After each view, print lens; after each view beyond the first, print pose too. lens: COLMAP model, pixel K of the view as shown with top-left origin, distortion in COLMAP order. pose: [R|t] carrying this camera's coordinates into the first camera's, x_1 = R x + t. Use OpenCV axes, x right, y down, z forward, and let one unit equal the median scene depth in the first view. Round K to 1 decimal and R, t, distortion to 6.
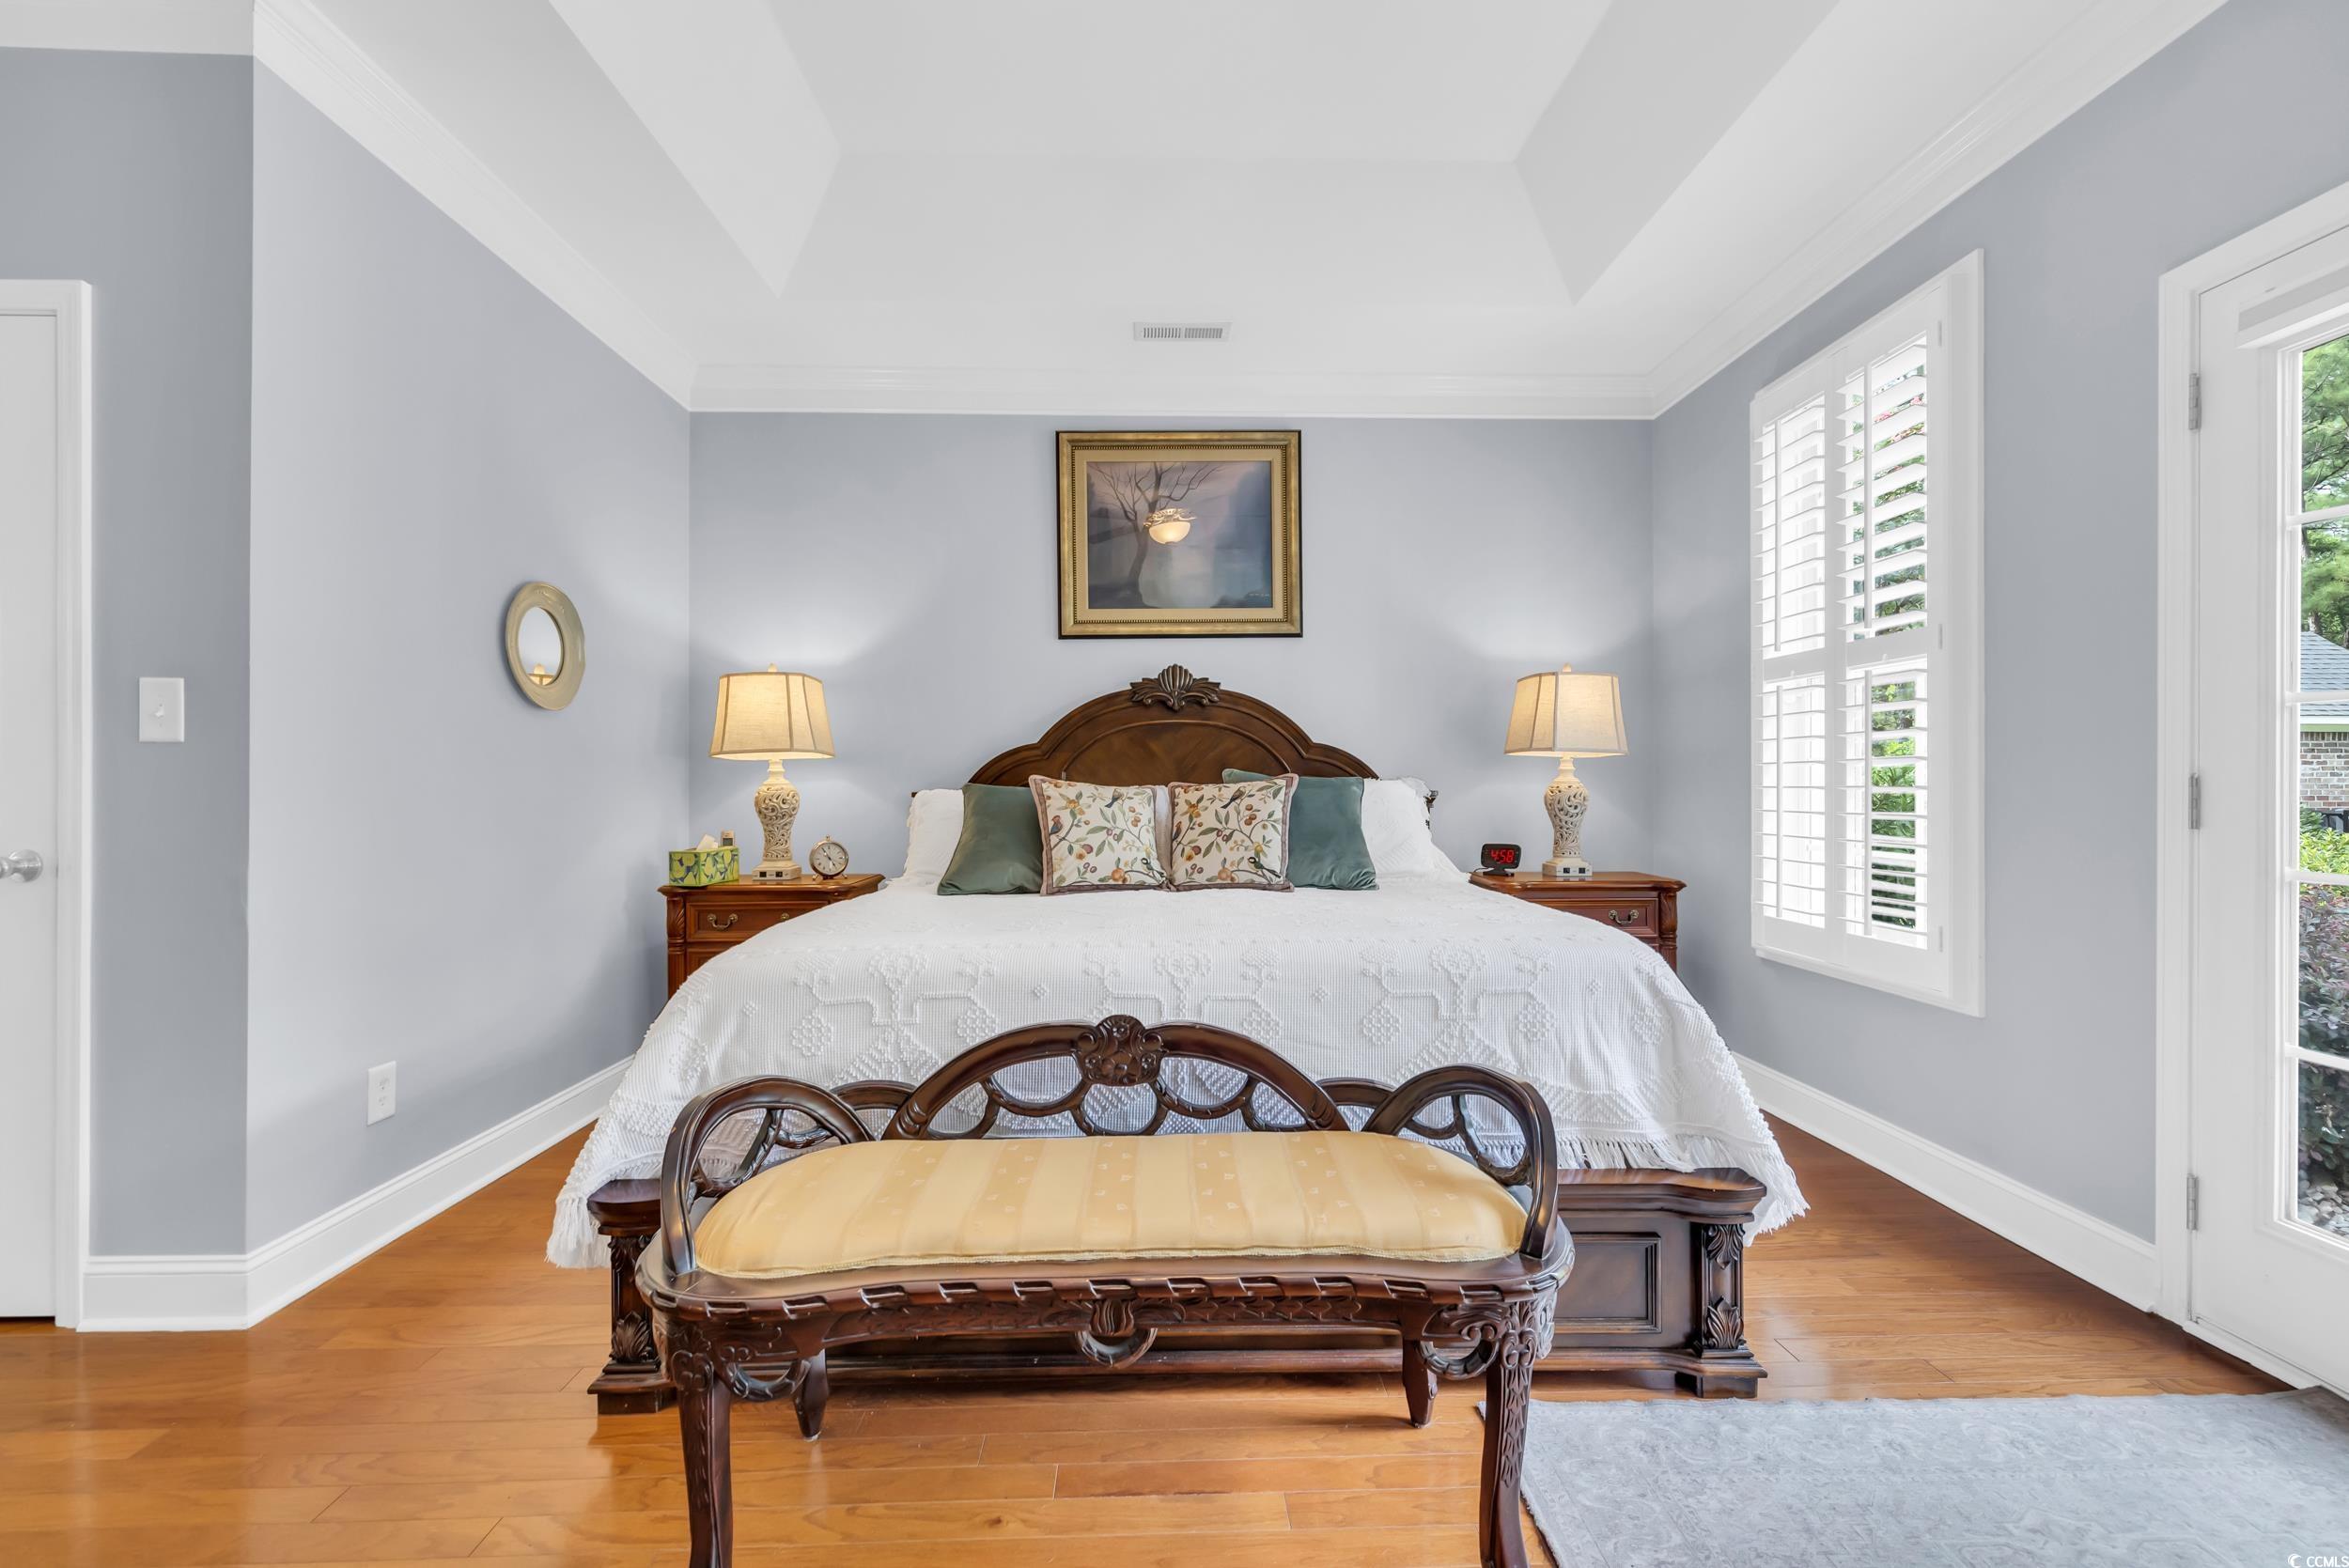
lens RADIAL K [[990.2, 0, 1174.5], [0, 990.2, 784.0], [0, 0, 1]] dist [0.002602, 0.000214]
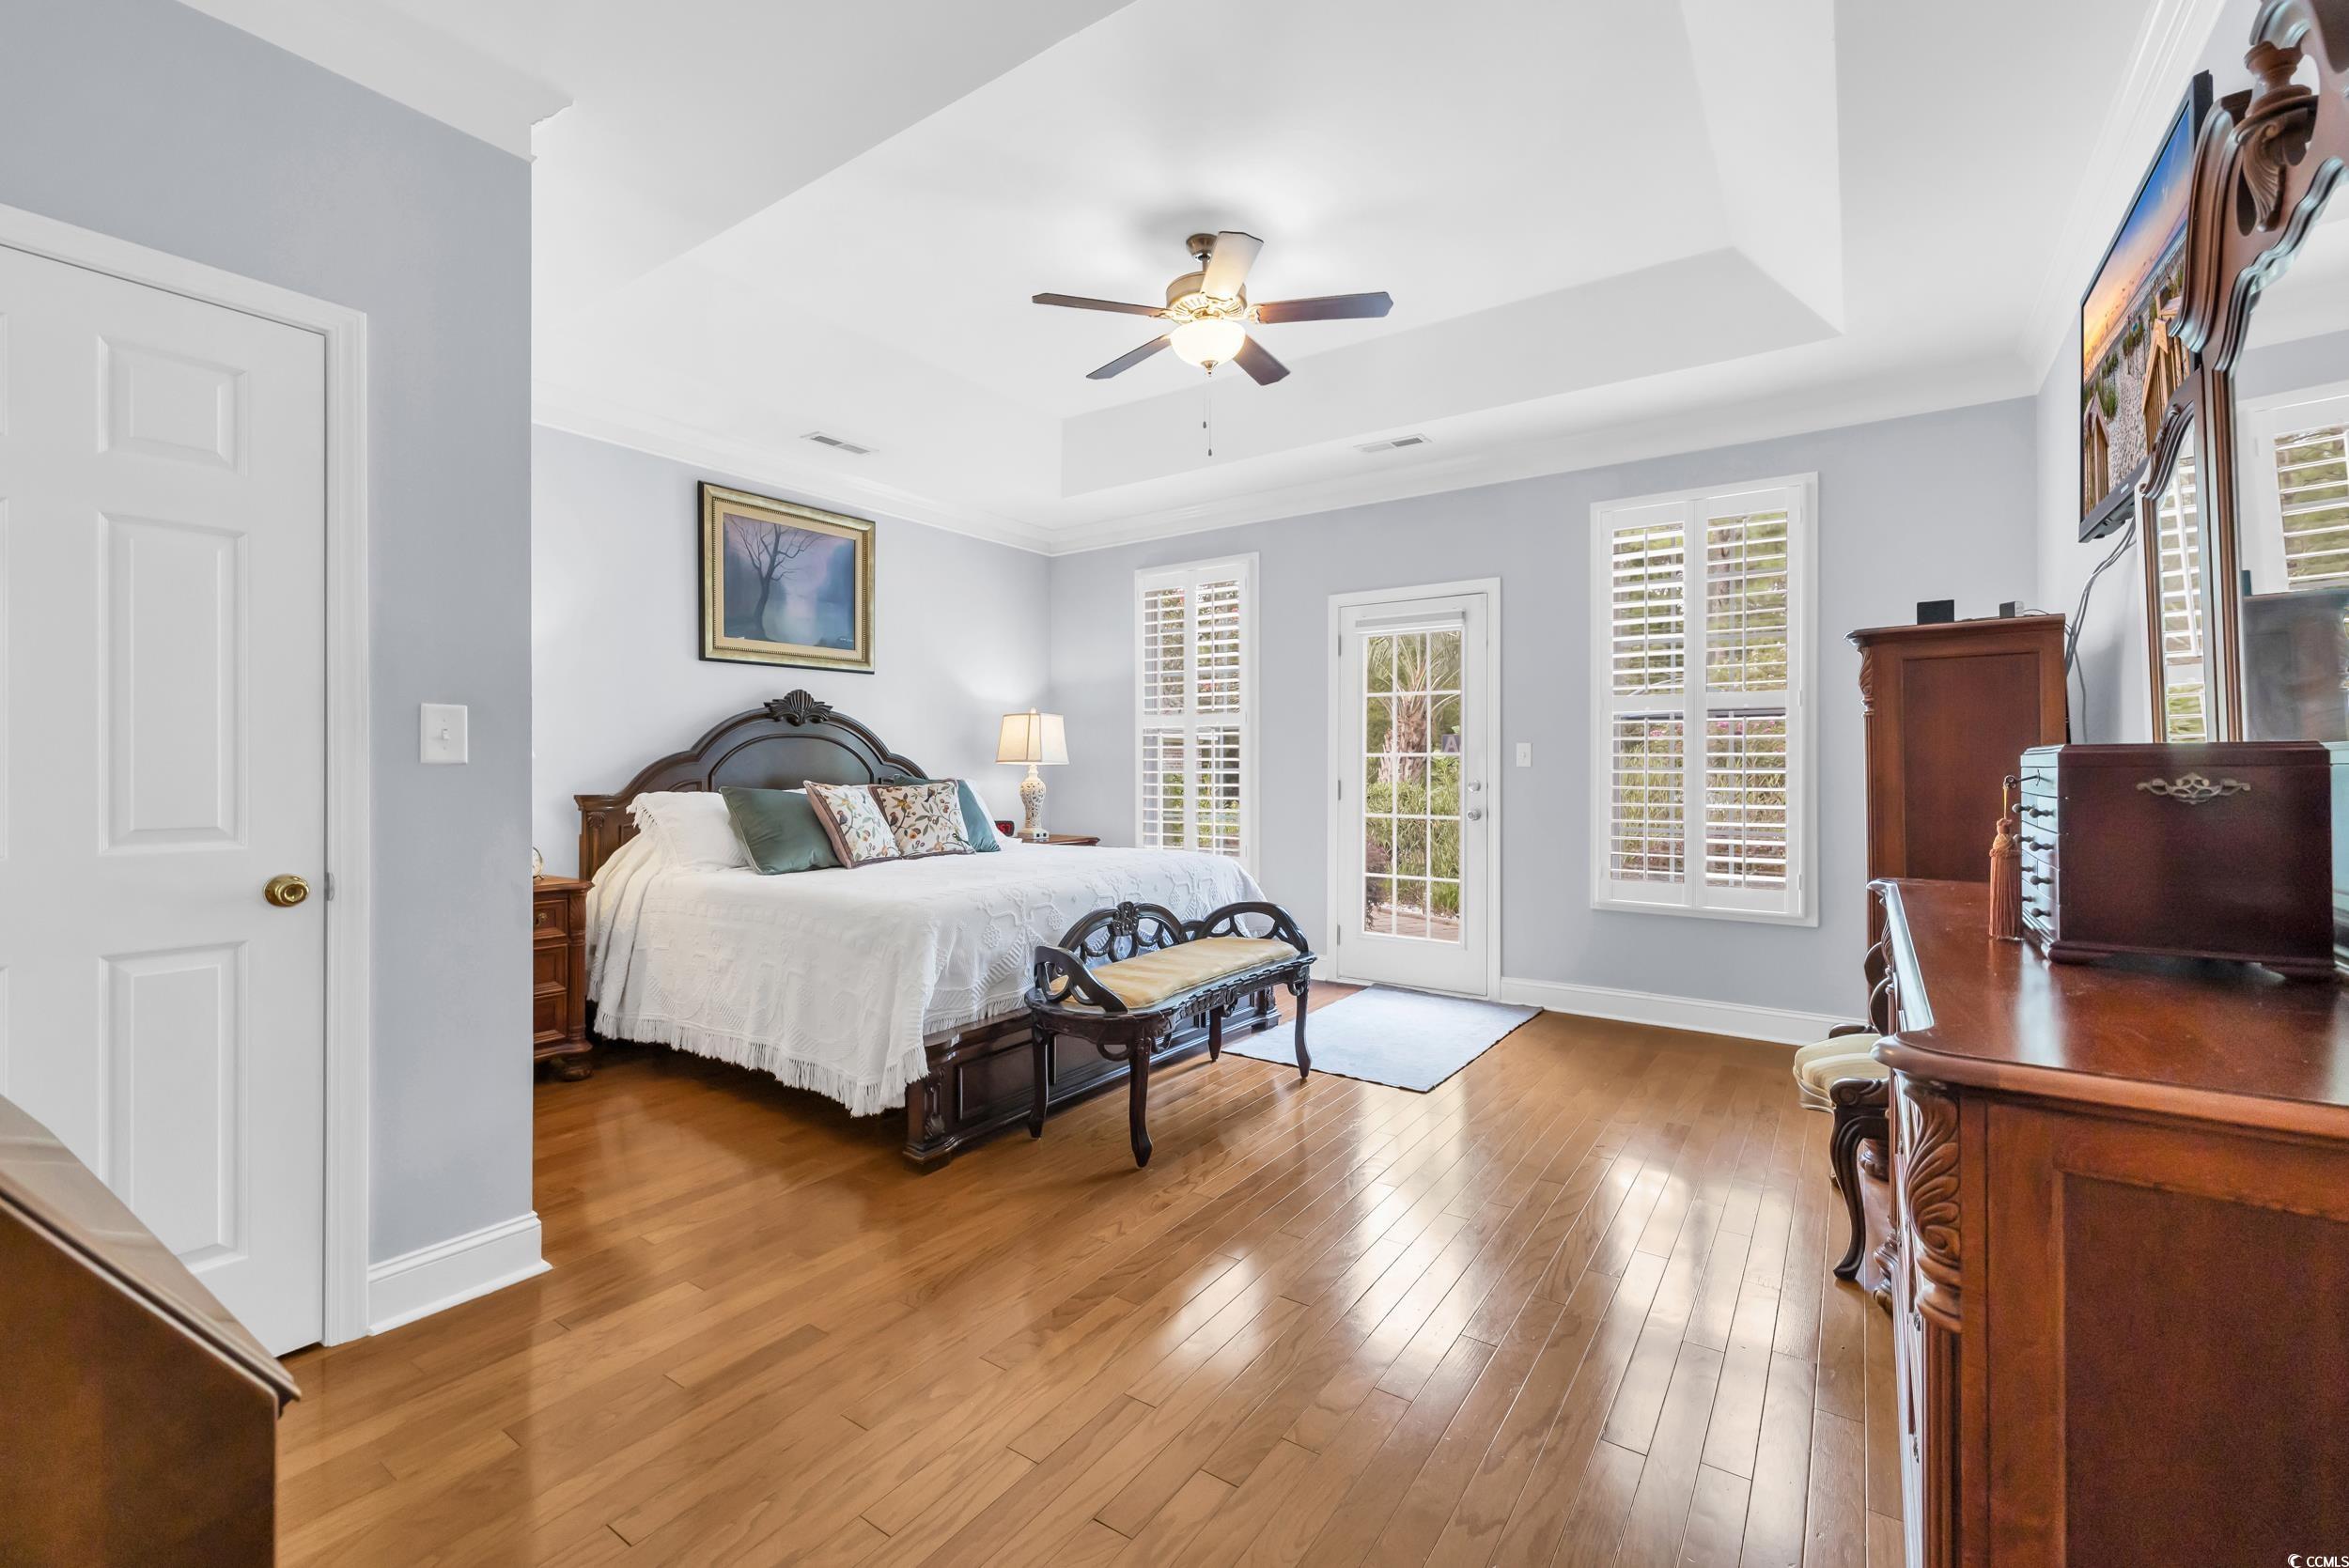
lens RADIAL K [[980.9, 0, 1180.9], [0, 980.9, 775.4], [0, 0, 1]] dist [-0.002177, -0.000021]
pose [[0.597858, -0.004015, 0.801592, -0.909850], [-0.000353, 0.999986, 0.005272, -0.023375], [-0.801602, -0.003435, 0.597848, -0.178206]]
